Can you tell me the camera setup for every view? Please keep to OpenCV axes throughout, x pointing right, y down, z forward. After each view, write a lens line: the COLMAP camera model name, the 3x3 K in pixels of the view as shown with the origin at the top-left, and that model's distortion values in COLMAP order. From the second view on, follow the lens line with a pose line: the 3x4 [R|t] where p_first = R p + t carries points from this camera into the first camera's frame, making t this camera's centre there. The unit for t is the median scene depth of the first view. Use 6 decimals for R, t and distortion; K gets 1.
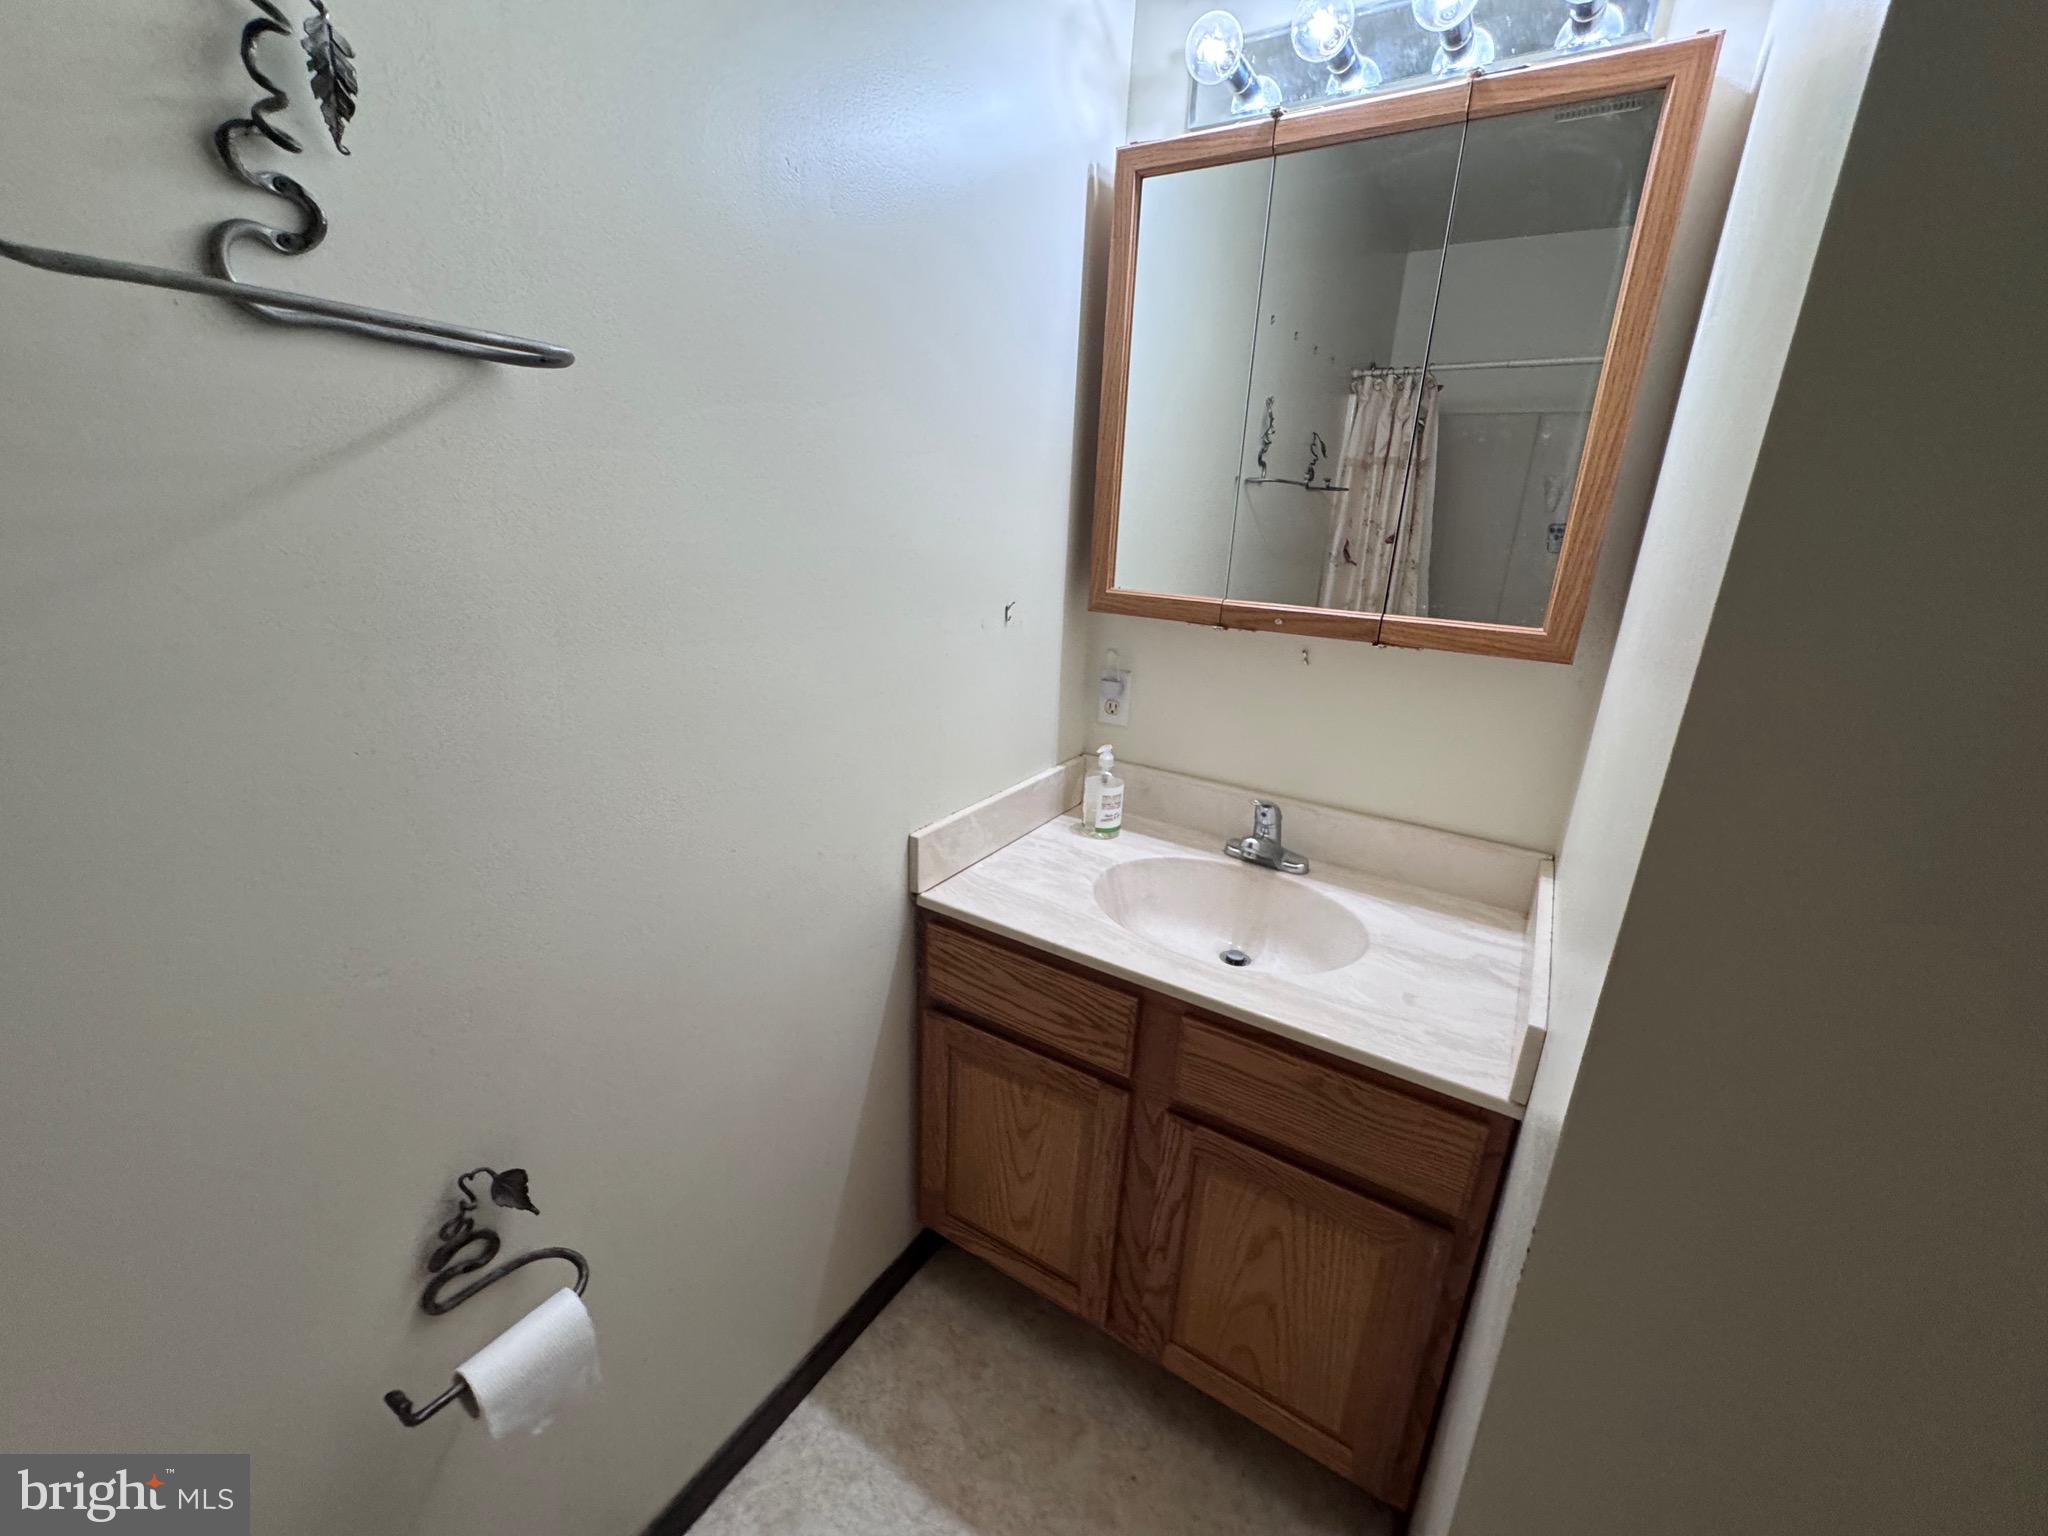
lens RADIAL K [[816.1, 0, 1025.0], [0, 816.1, 766.1], [0, 0, 1]] dist [-0.004633, 0.000695]
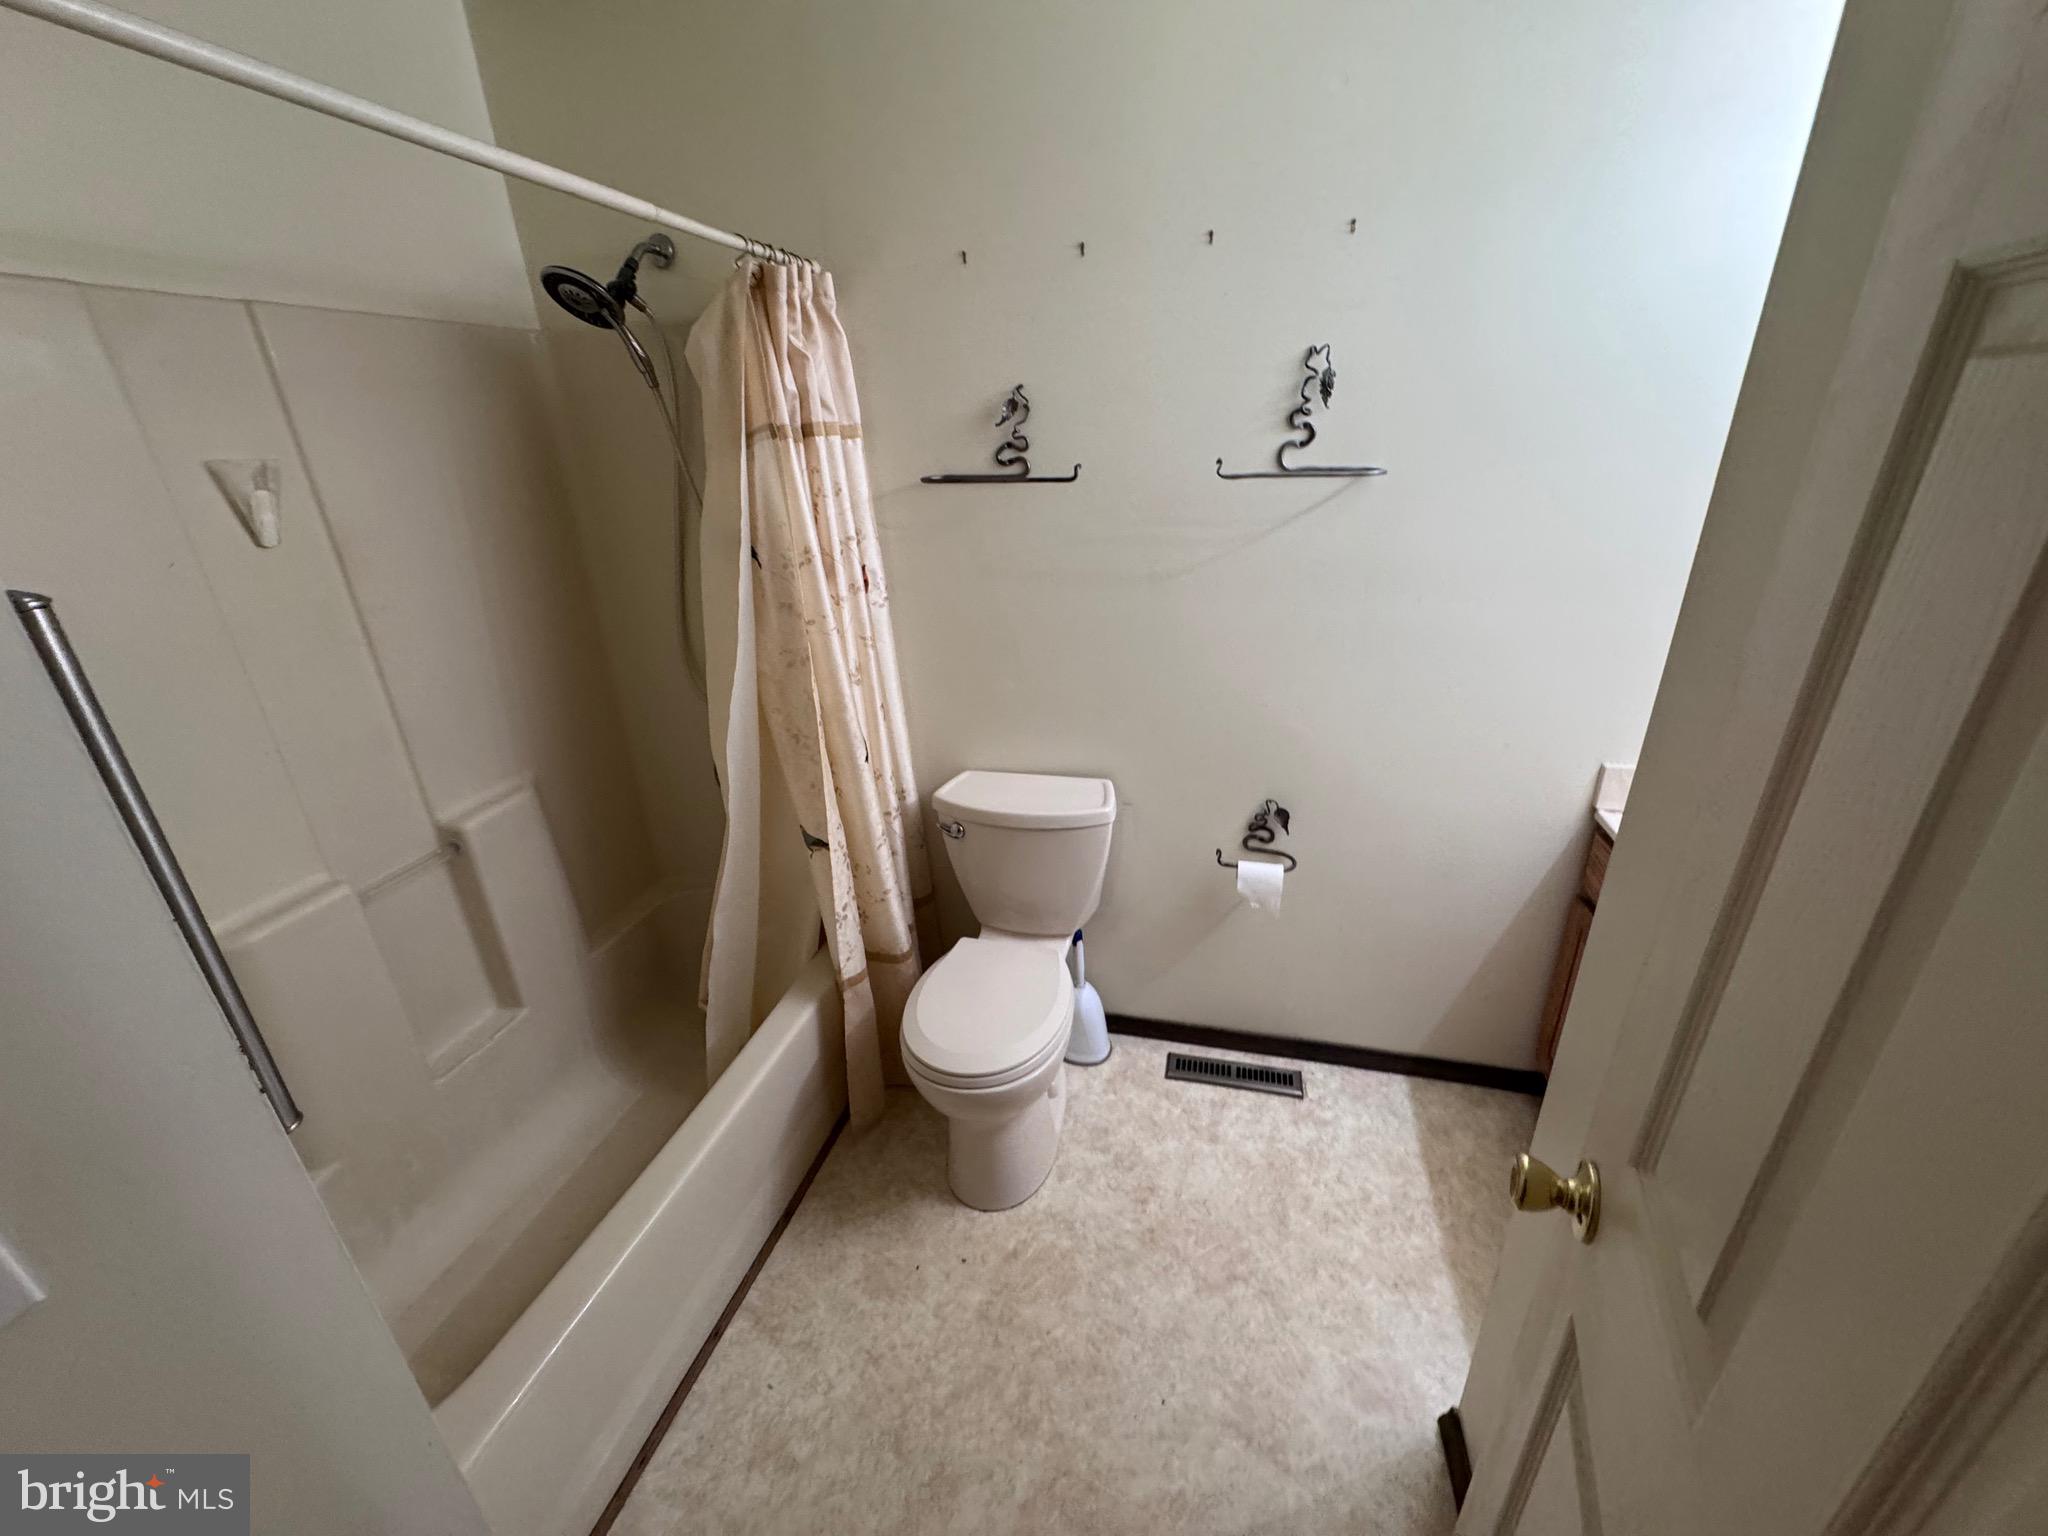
lens RADIAL K [[816.1, 0, 1033.4], [0, 816.1, 775.7], [0, 0, 1]] dist [-0.004633, 0.000695]
pose [[0.314768, 0.329685, -0.890072, 1.478446], [-0.230640, 0.936200, 0.265206, -0.070248], [0.920720, 0.121808, 0.370725, -0.684917]]
